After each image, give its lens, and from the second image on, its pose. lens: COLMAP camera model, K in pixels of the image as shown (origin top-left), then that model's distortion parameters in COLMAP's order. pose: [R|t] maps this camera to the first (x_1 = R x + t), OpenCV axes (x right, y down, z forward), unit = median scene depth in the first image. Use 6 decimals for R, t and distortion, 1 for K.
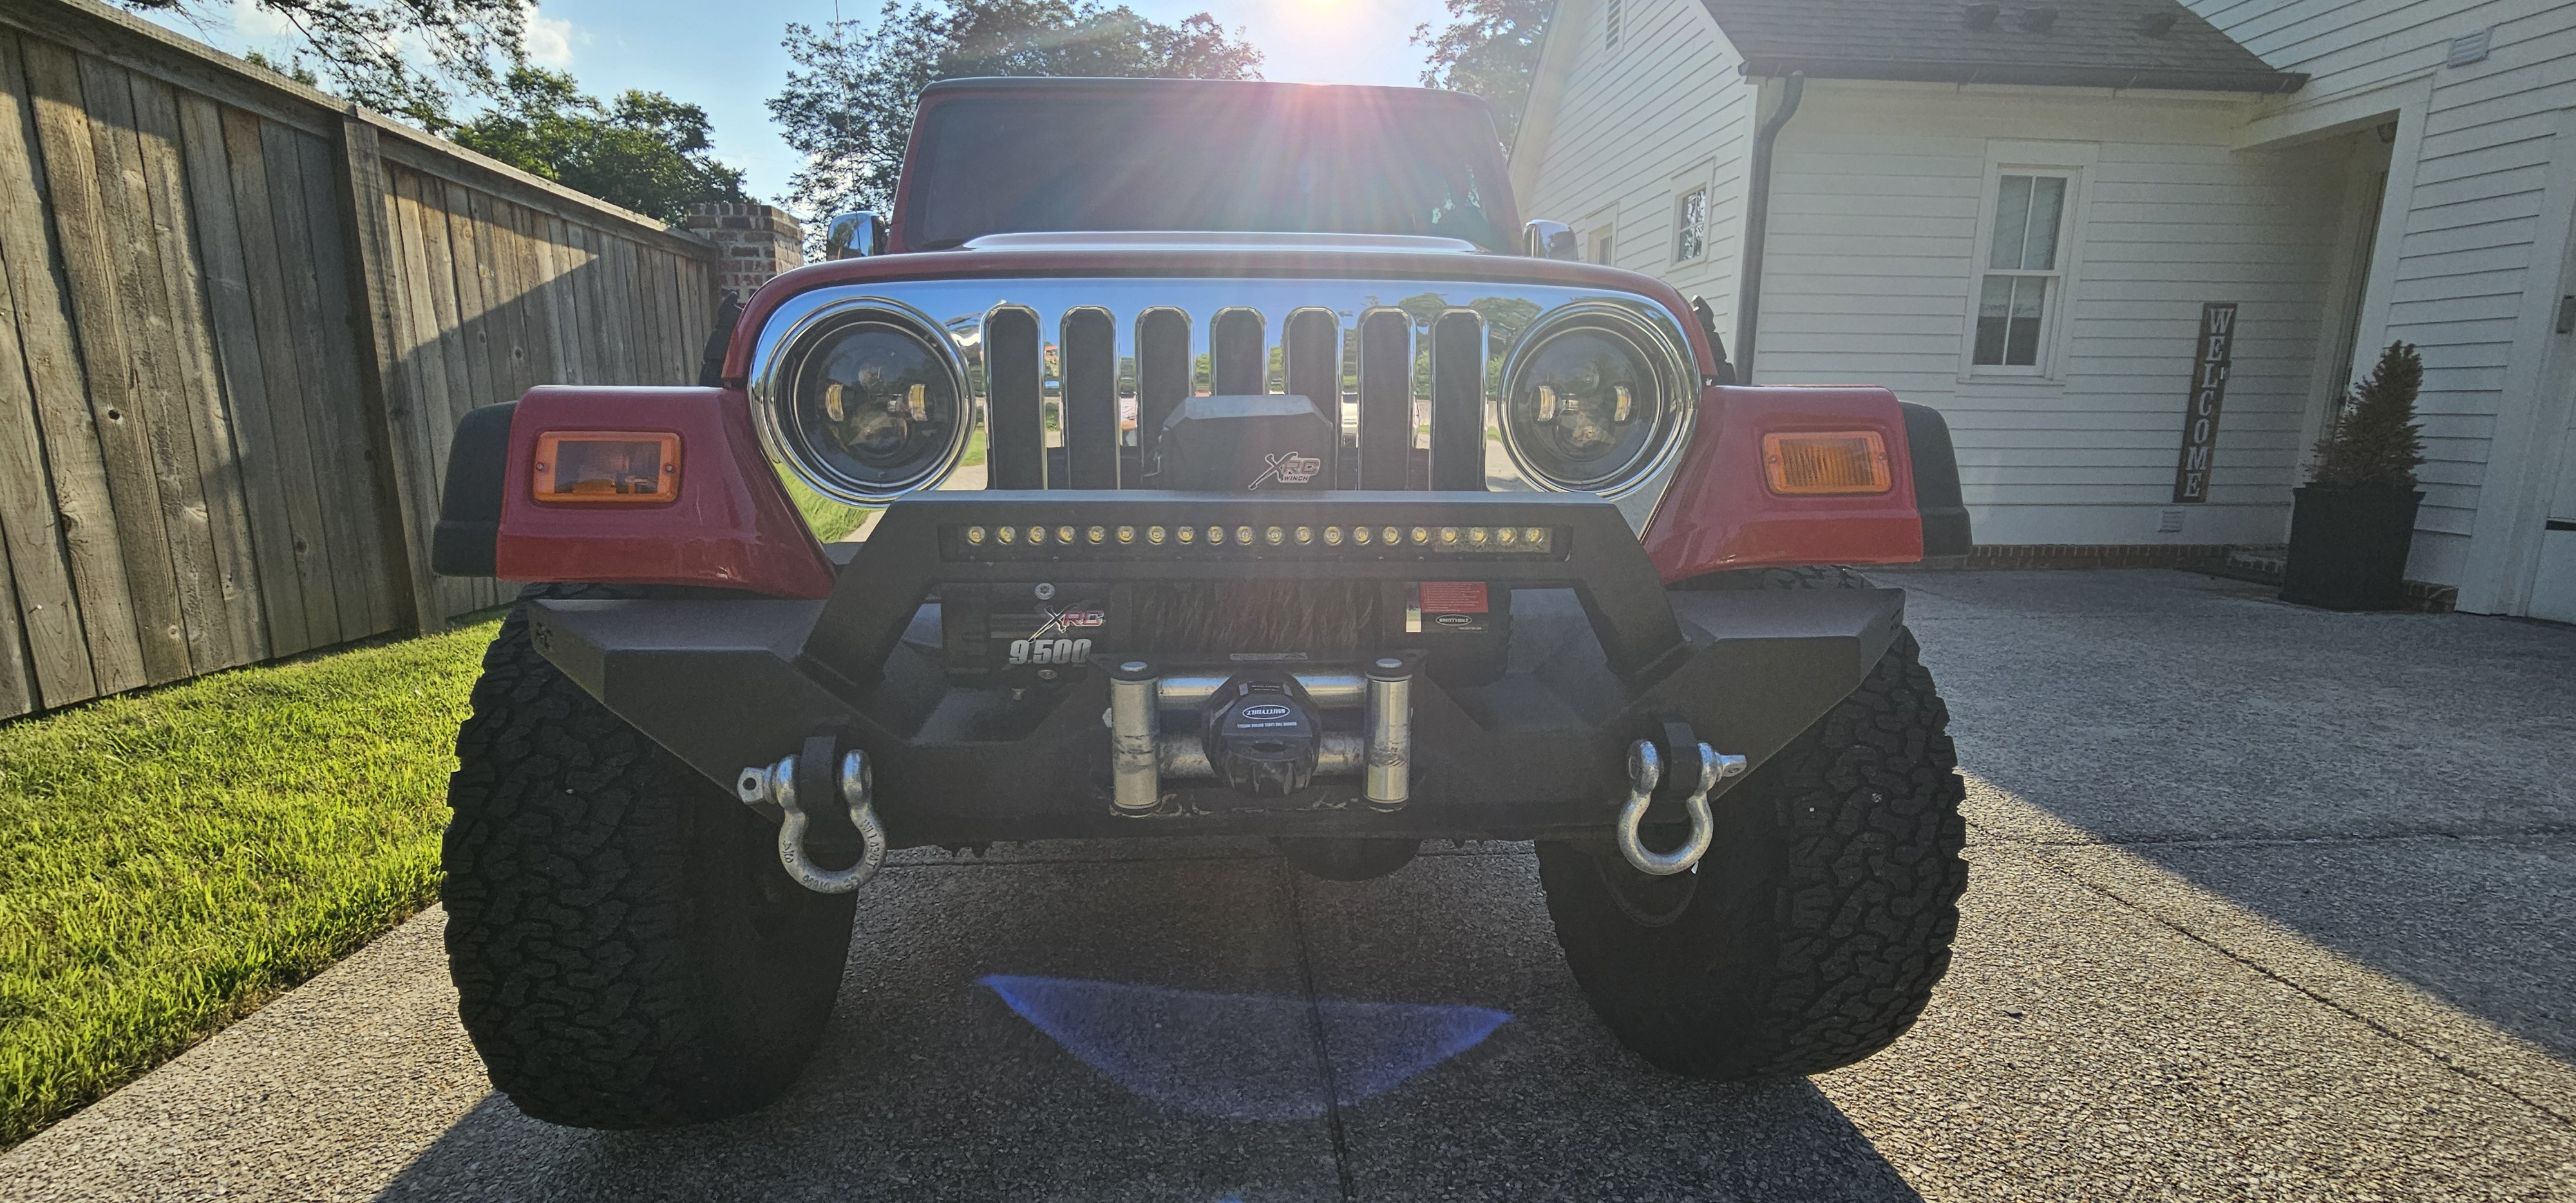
lens RADIAL K [[999.4, 0, 1288.0], [0, 999.4, 601.5], [0, 0, 1]] dist [-0.000172, -0.000014]
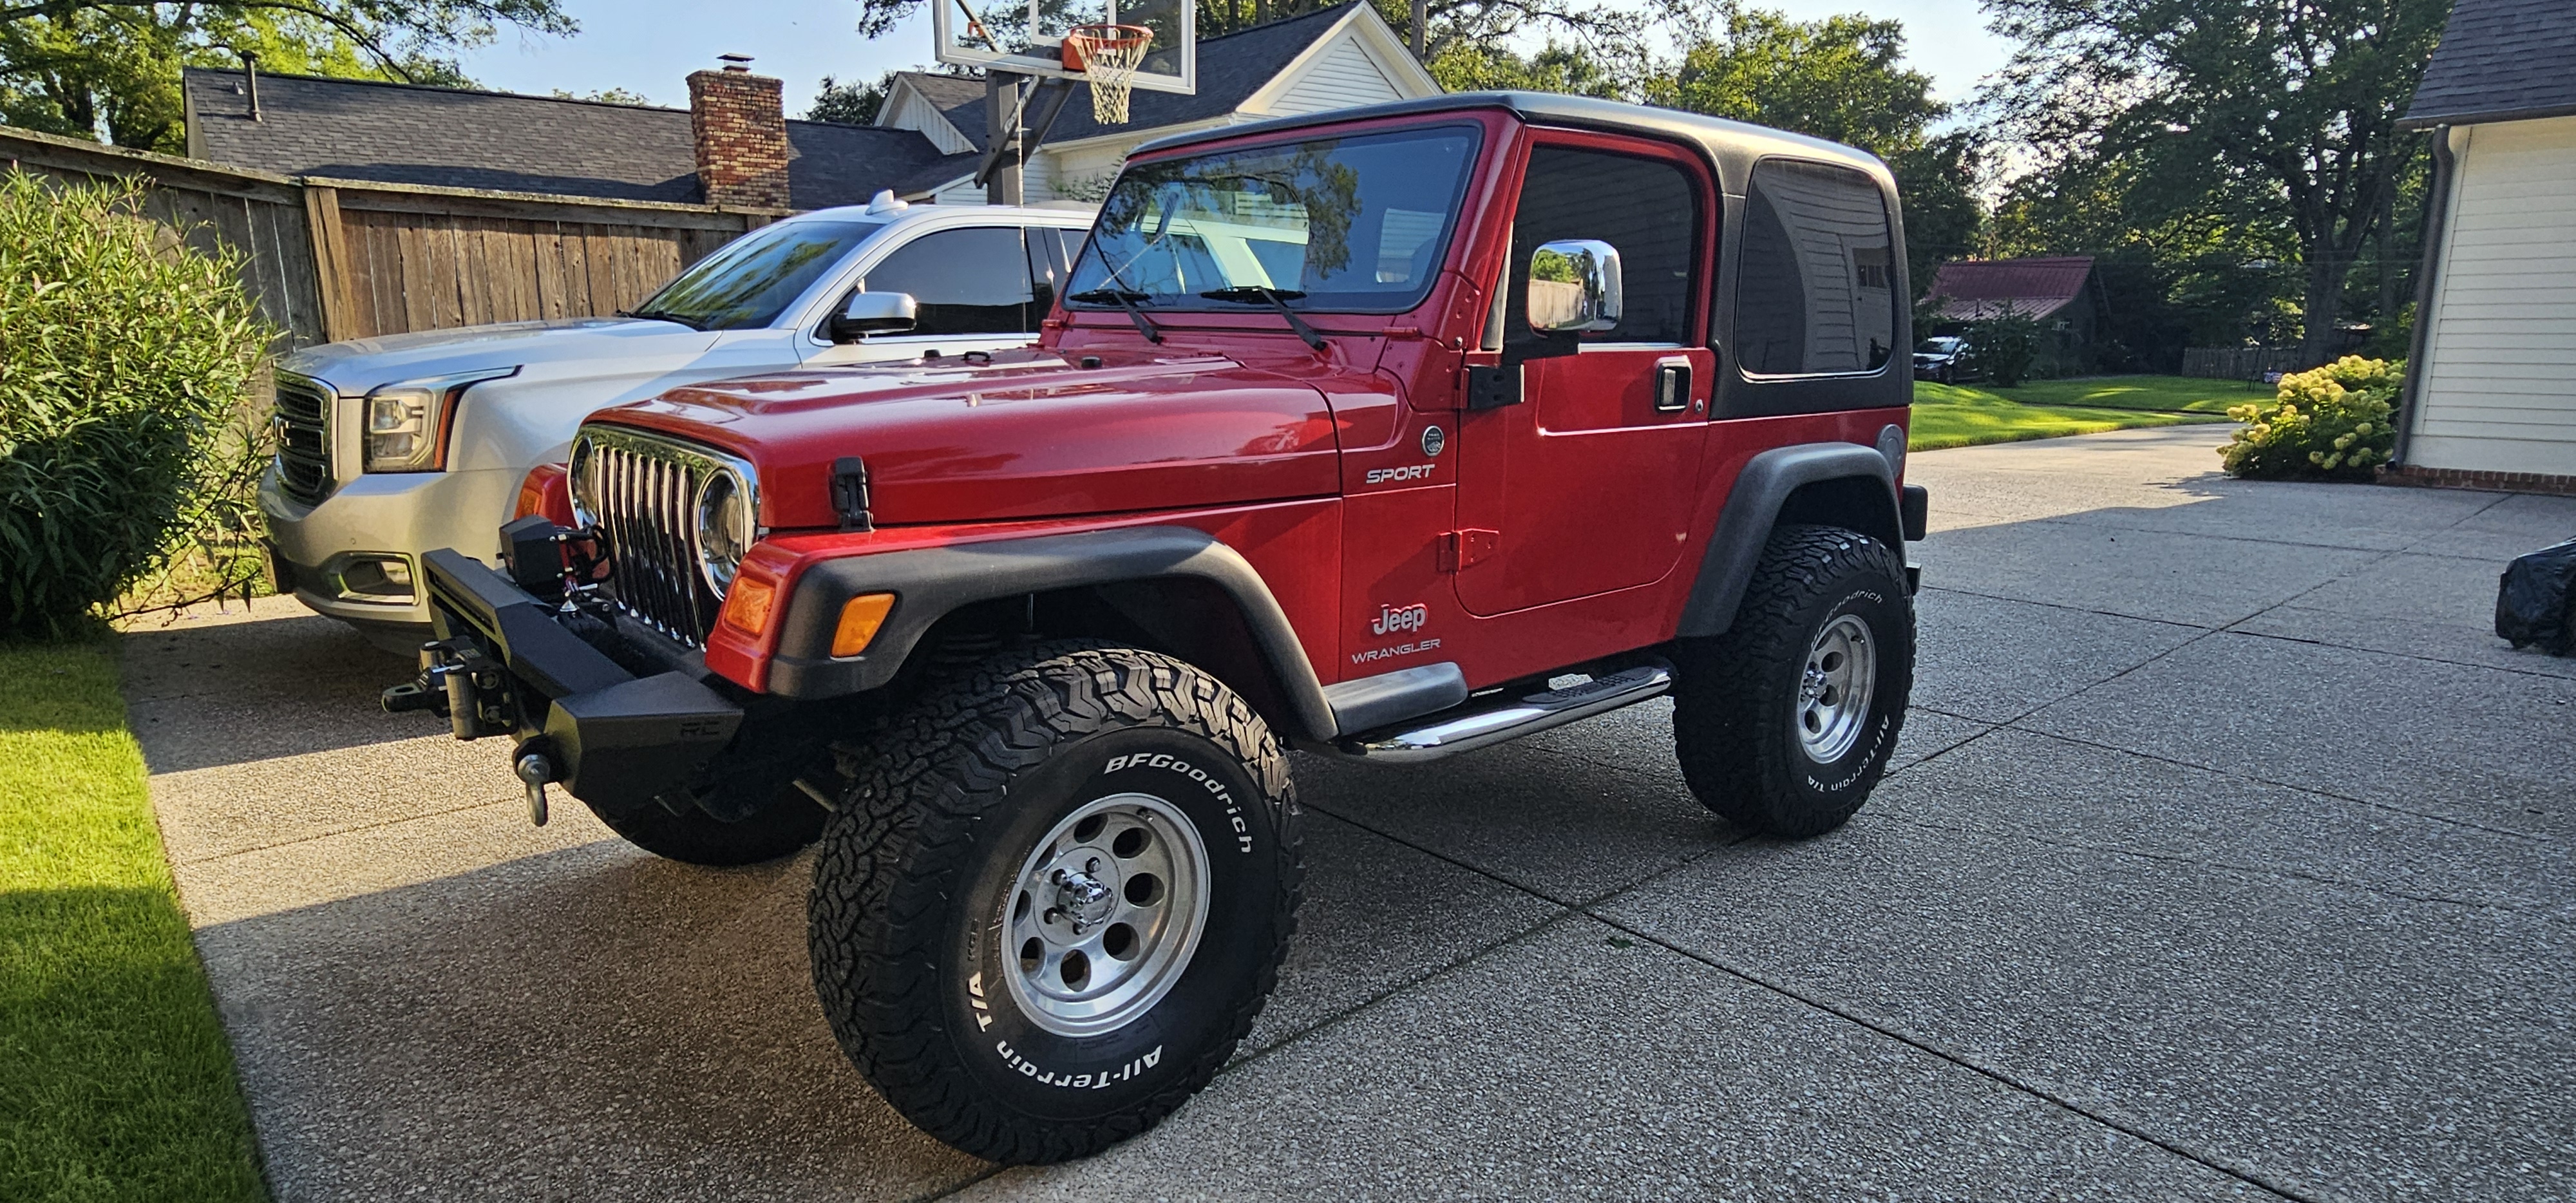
lens RADIAL K [[1300.9, 0, 1288.0], [0, 1300.9, 601.5], [0, 0, 1]] dist [-0.001322, 0.000029]
pose [[0.585341, 0.156799, -0.795481, 0.191238], [-0.146604, 0.985418, 0.086362, 0.036575], [0.797423, 0.066070, 0.599793, -0.221070]]
